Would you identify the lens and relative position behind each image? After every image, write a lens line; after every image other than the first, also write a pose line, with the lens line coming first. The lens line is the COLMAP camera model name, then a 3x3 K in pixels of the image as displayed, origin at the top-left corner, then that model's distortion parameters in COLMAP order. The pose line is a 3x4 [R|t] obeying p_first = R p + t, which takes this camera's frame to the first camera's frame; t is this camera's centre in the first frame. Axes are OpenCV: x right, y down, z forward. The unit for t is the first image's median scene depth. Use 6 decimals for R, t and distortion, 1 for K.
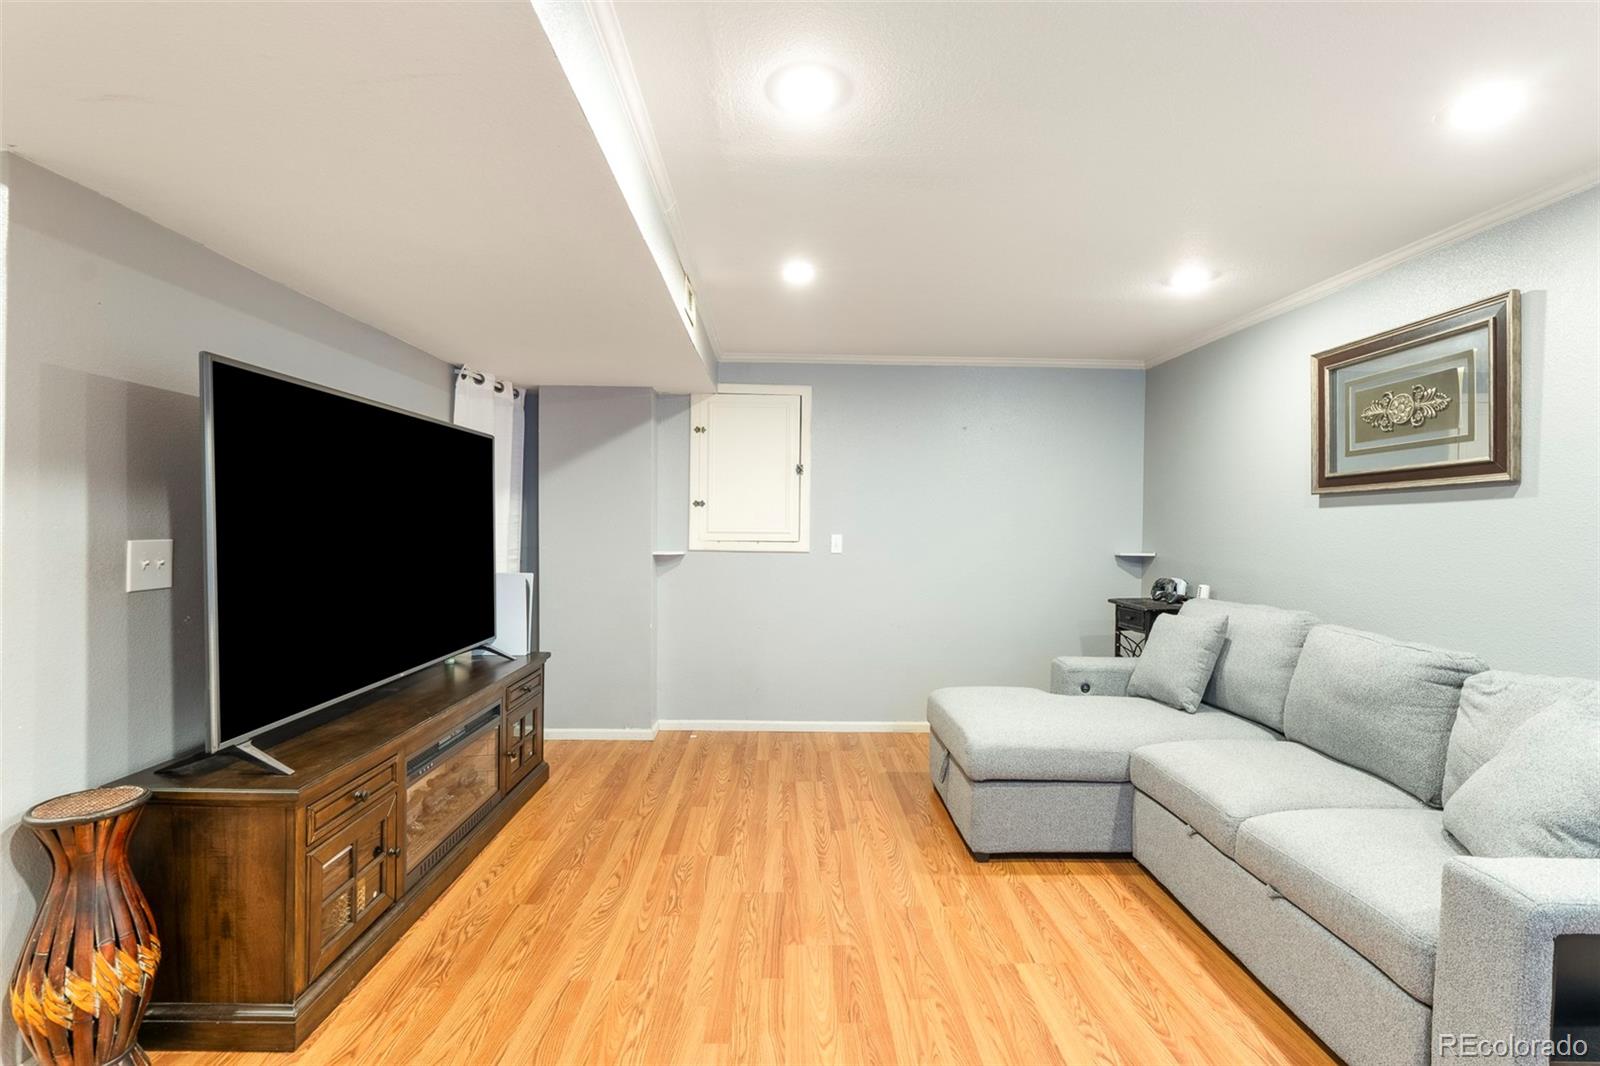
lens RADIAL K [[718.8, 0, 798.8], [0, 718.8, 529.5], [0, 0, 1]] dist [-0.009292, 0.002657]
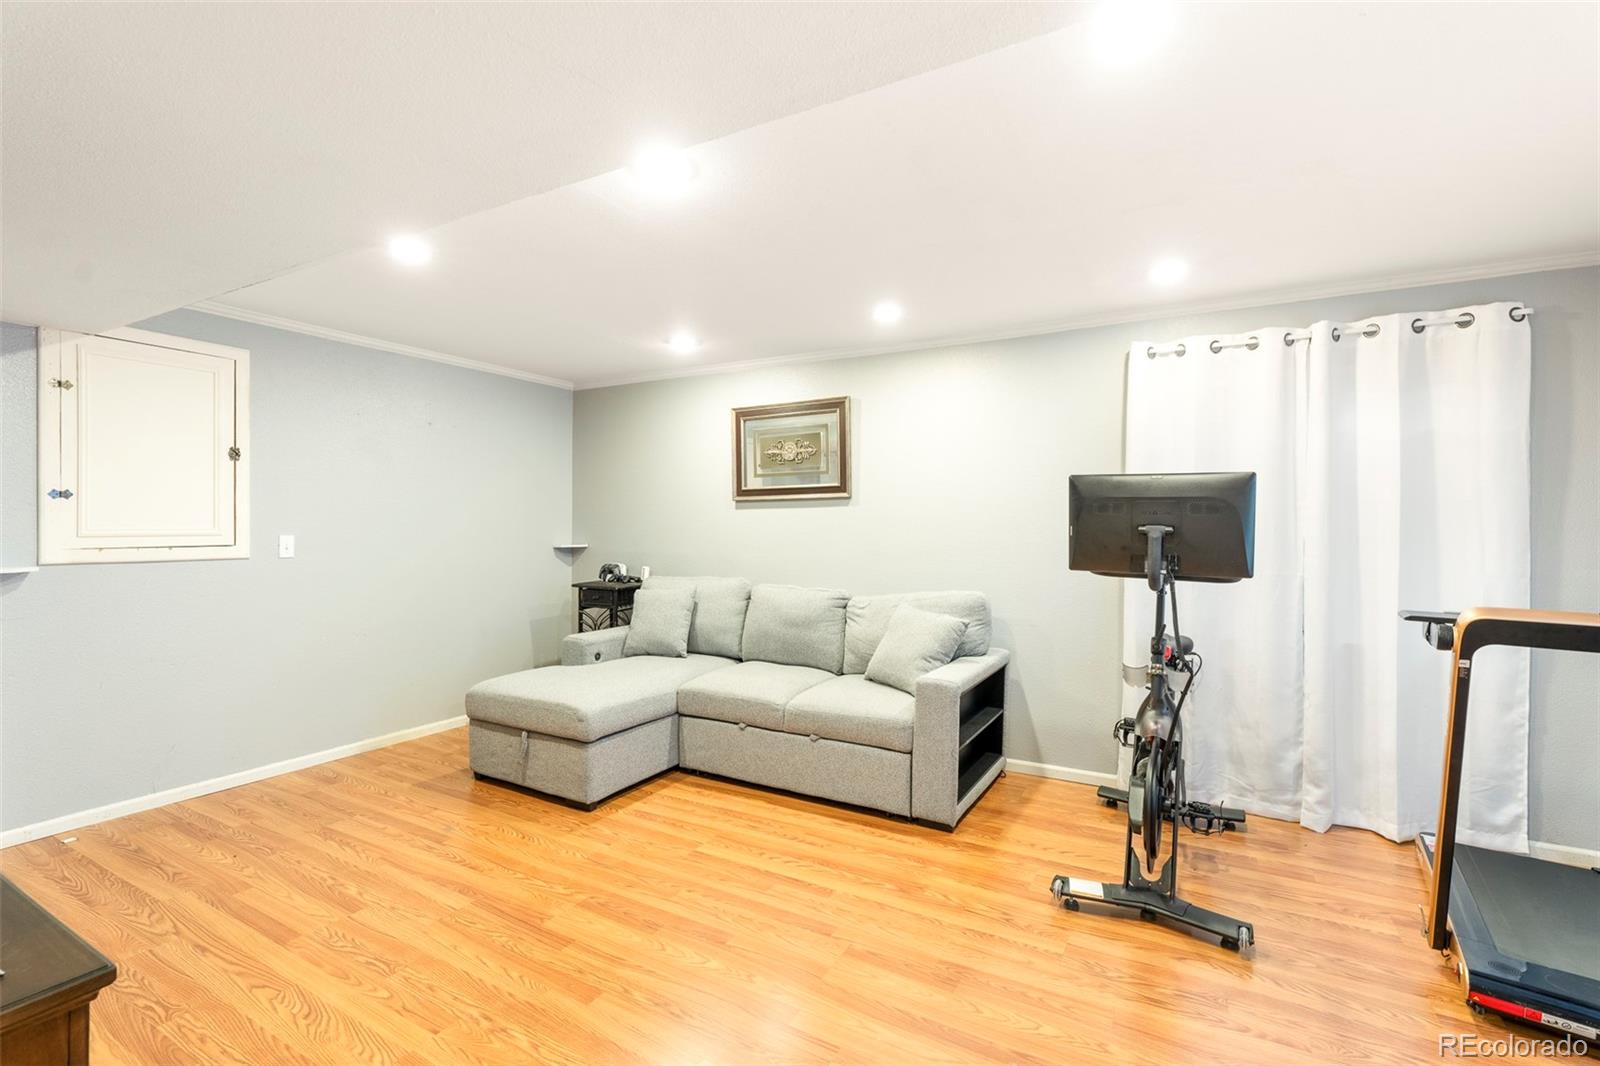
lens RADIAL K [[718.8, 0, 799.1], [0, 718.8, 530.4], [0, 0, 1]] dist [-0.009292, 0.002657]
pose [[0.513457, -0.018264, 0.857921, -0.562229], [0.010285, 0.999833, 0.015130, -0.008110], [-0.858054, 0.001055, 0.513559, 0.106831]]
